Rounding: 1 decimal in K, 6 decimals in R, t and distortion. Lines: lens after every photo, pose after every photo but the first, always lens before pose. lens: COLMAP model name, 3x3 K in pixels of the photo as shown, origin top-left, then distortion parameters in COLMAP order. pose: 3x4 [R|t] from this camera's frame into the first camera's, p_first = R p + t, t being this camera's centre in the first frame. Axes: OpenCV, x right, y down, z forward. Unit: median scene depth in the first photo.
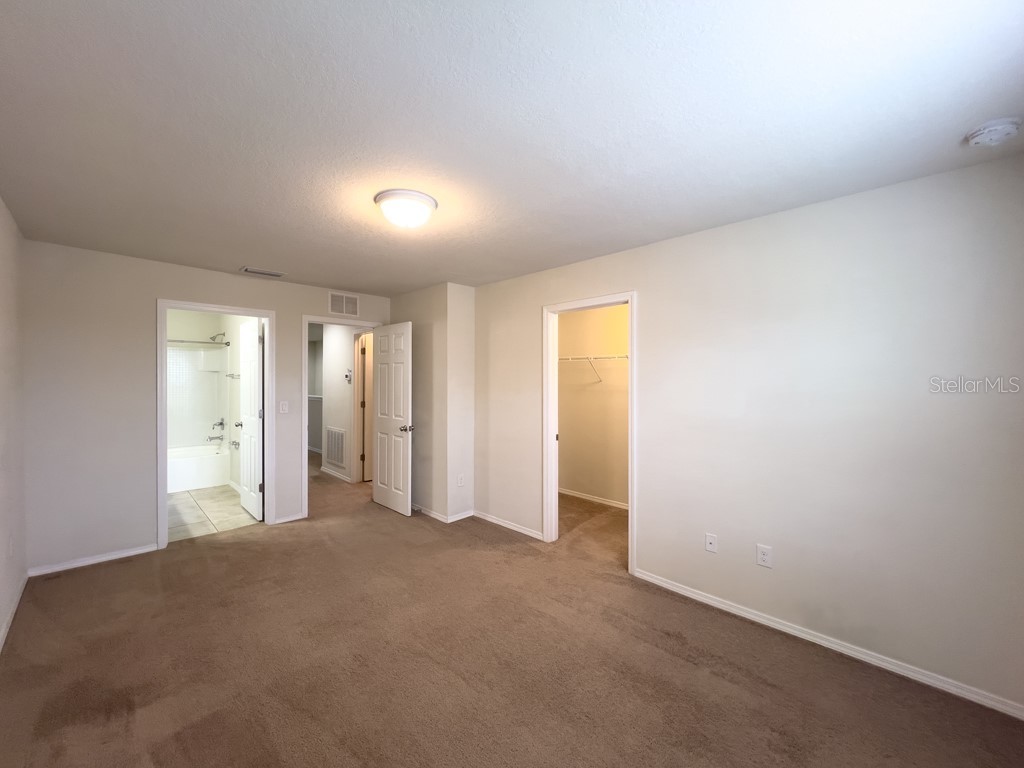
lens RADIAL K [[417.1, 0, 507.6], [0, 417.1, 381.6], [0, 0, 1]] dist [0.004365, -0.002565]
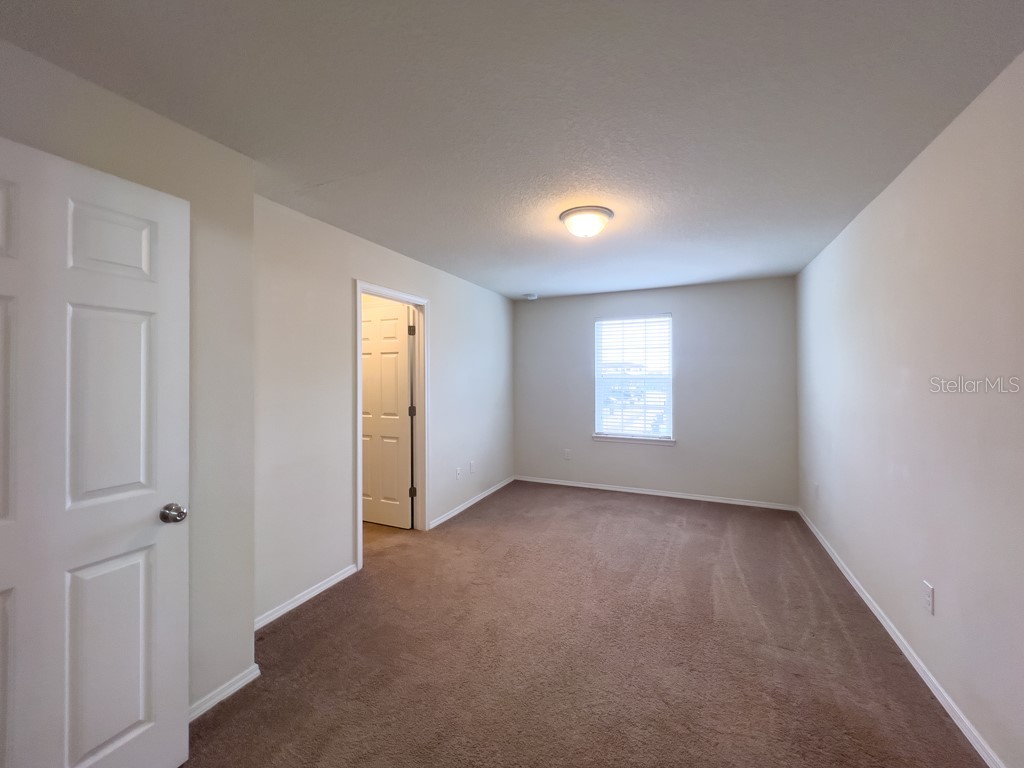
lens RADIAL K [[417.1, 0, 518.0], [0, 417.1, 379.4], [0, 0, 1]] dist [0.004365, -0.002565]
pose [[-0.355546, -0.011791, 0.934584, -0.571621], [-0.005469, 0.999930, 0.010535, 0.000122], [-0.934643, -0.001366, -0.355586, 0.749758]]
